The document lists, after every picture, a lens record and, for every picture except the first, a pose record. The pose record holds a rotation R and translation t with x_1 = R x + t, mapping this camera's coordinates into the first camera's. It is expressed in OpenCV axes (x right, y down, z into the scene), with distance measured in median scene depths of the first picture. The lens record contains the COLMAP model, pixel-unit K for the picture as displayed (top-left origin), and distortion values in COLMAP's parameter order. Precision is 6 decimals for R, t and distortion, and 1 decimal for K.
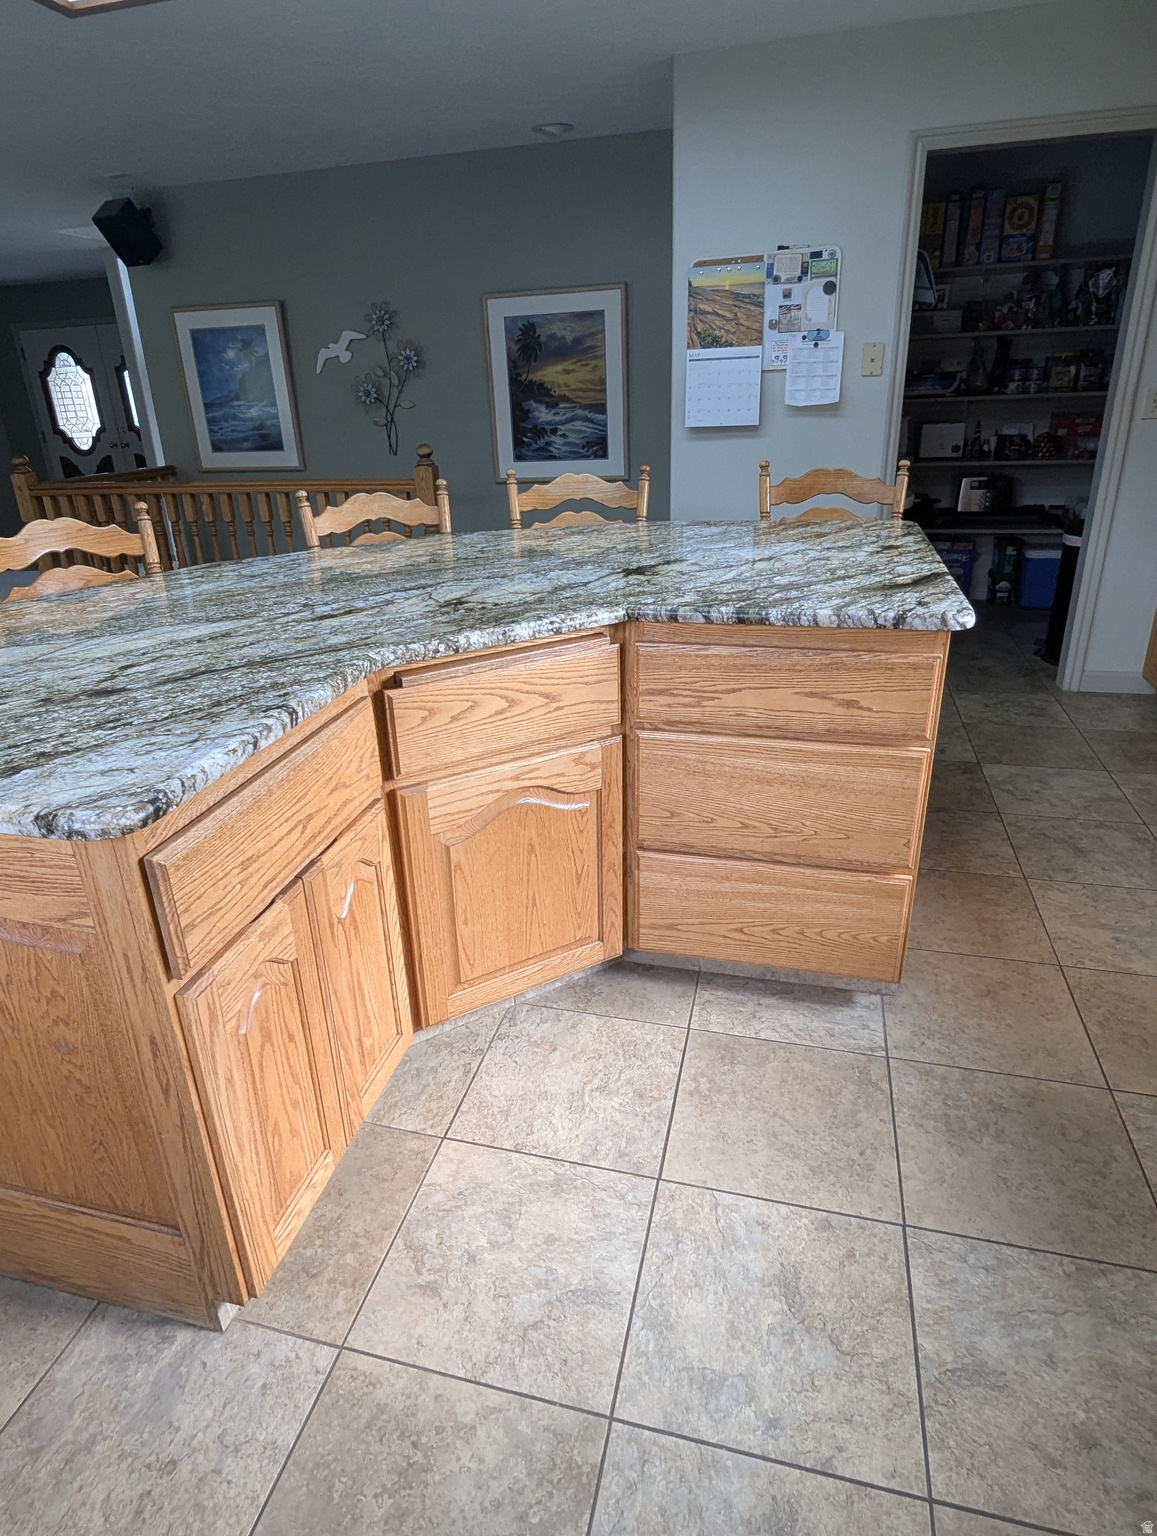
lens RADIAL K [[894.0, 0, 553.8], [0, 894.0, 758.5], [0, 0, 1]] dist [0.002635, -0.003219]
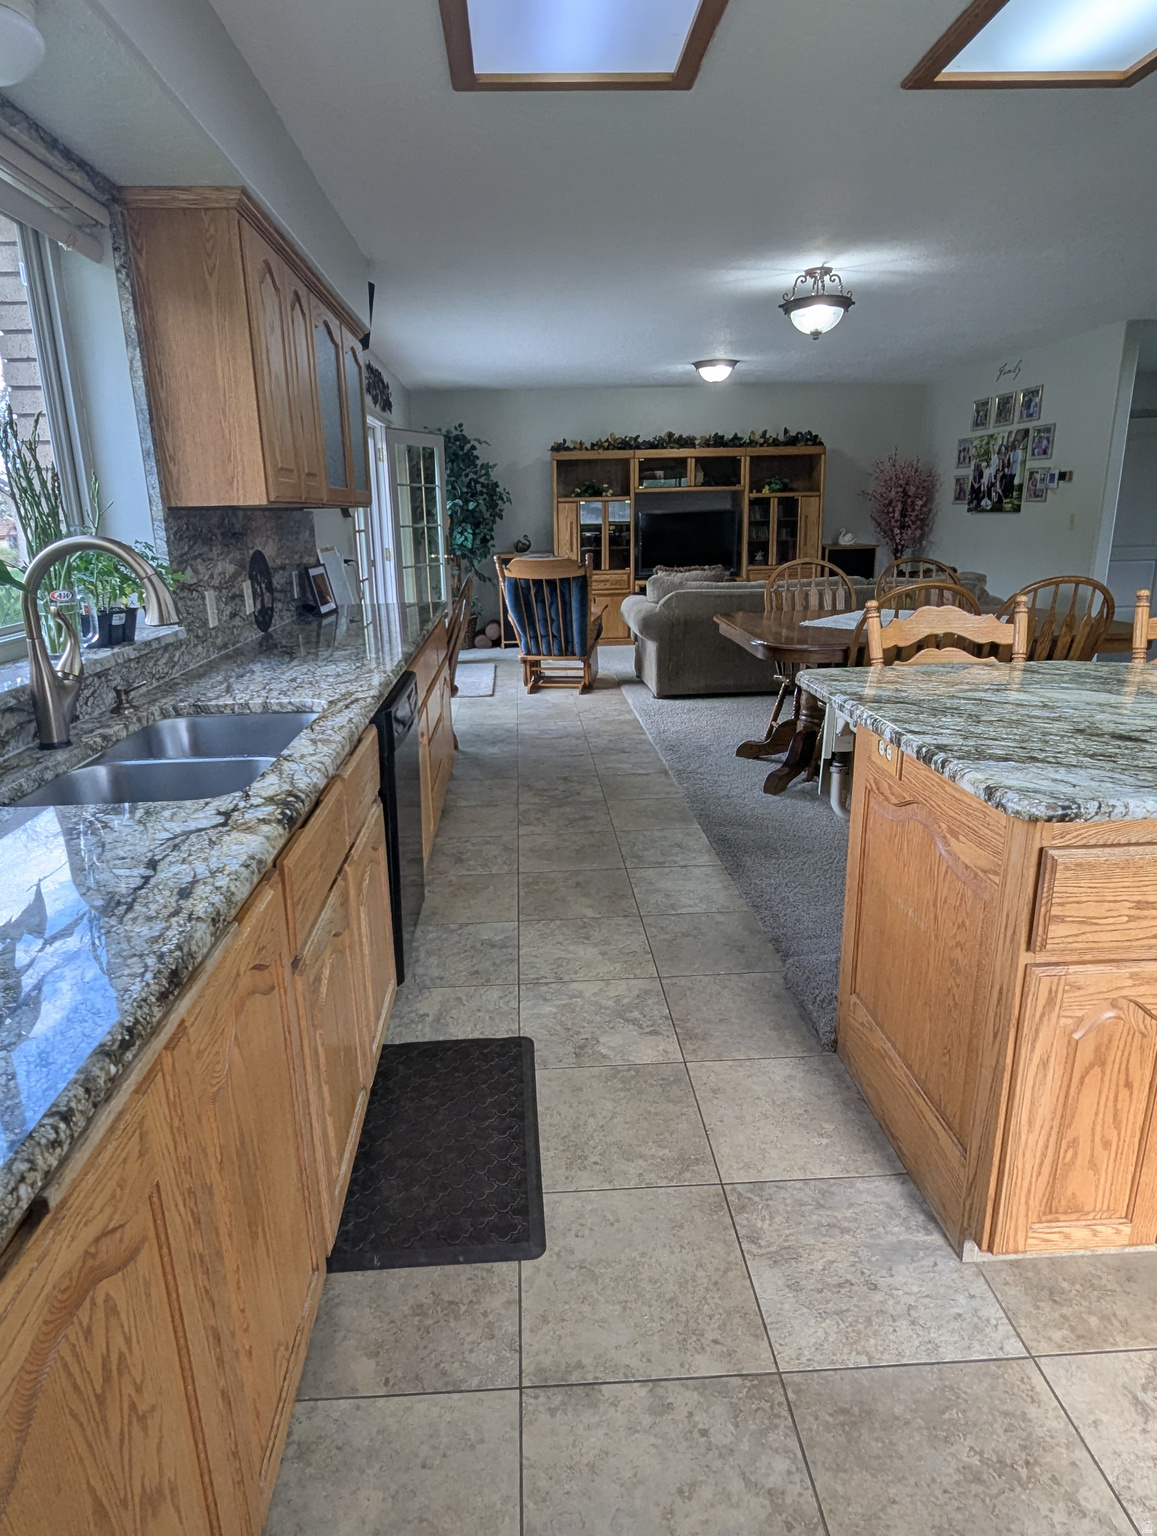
lens RADIAL K [[894.0, 0, 553.8], [0, 894.0, 758.5], [0, 0, 1]] dist [0.002635, -0.003219]
pose [[0.303900, 0.292254, -0.906770, 0.357465], [-0.360276, 0.916360, 0.174600, 0.017935], [0.881956, 0.273627, 0.383774, -0.119046]]
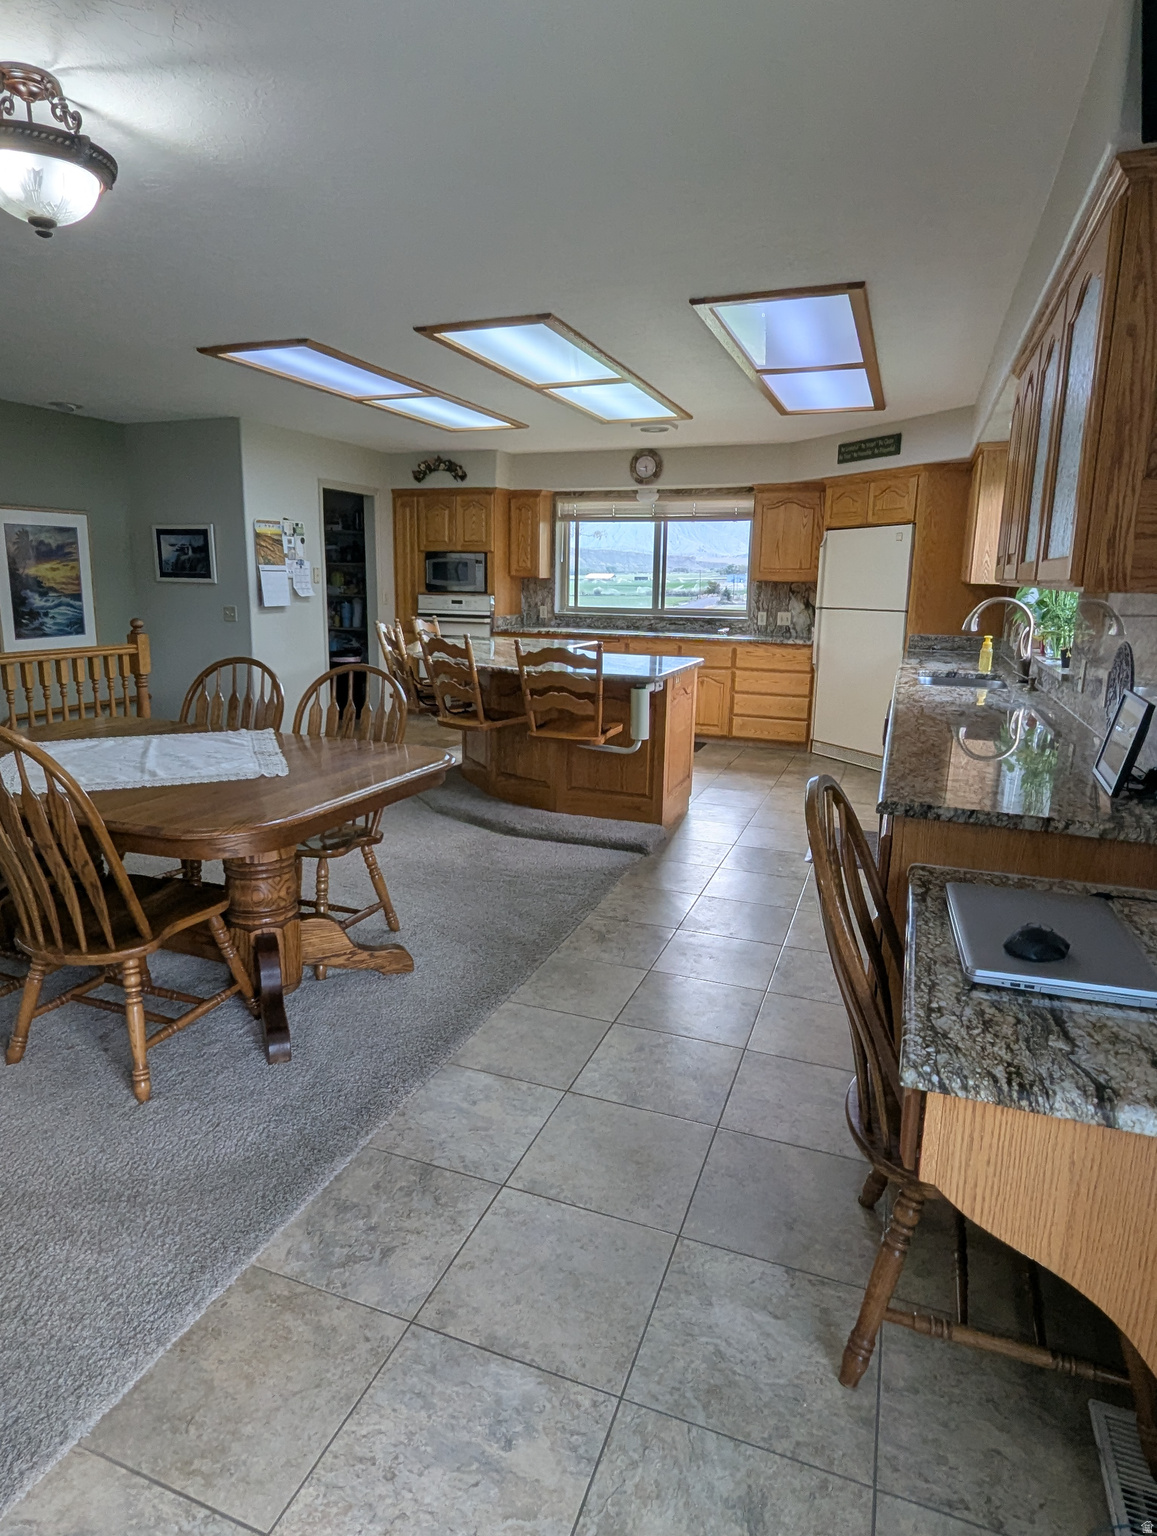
lens RADIAL K [[894.0, 0, 553.8], [0, 894.0, 758.5], [0, 0, 1]] dist [0.002635, -0.003219]
pose [[0.107907, -0.154823, 0.982031, -6.639876], [0.369997, 0.923094, 0.104876, -0.315832], [-0.922745, 0.352032, 0.156893, 1.357659]]
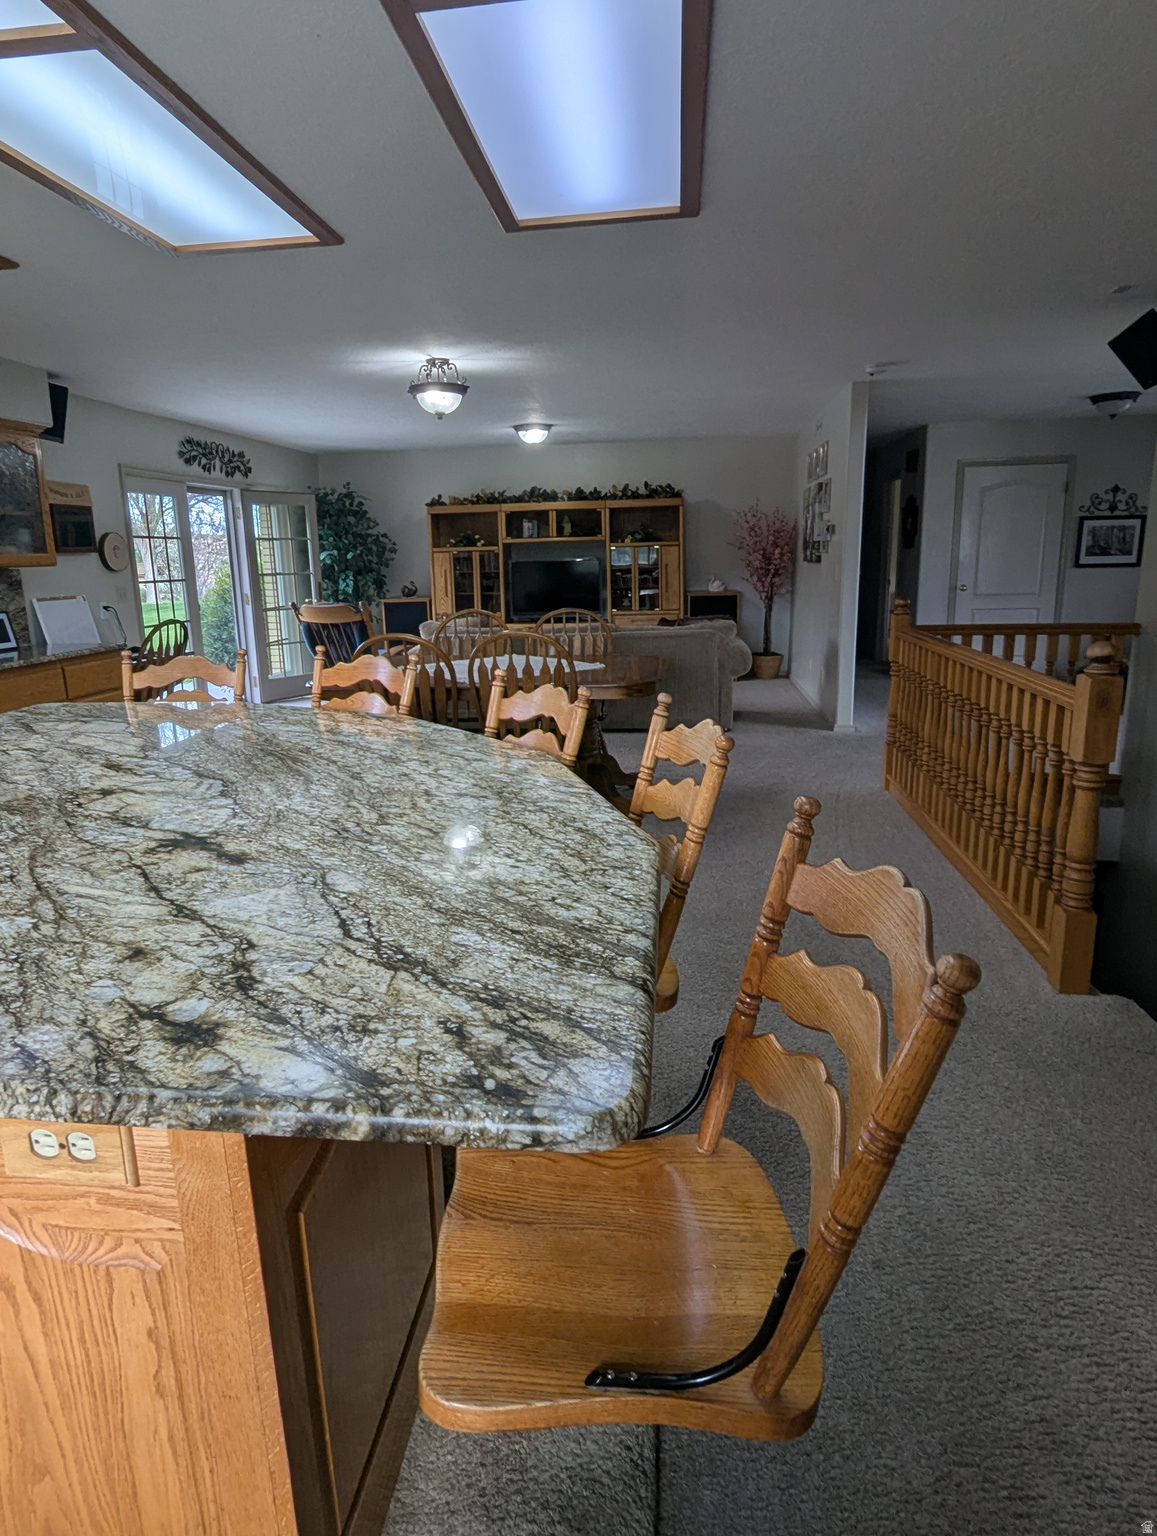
lens RADIAL K [[894.0, 0, 553.8], [0, 894.0, 758.5], [0, 0, 1]] dist [0.002635, -0.003219]
pose [[0.144500, 0.263745, -0.953708, 1.666921], [-0.365652, 0.909835, 0.196211, -1.188604], [0.919467, 0.320372, 0.227910, 2.486015]]
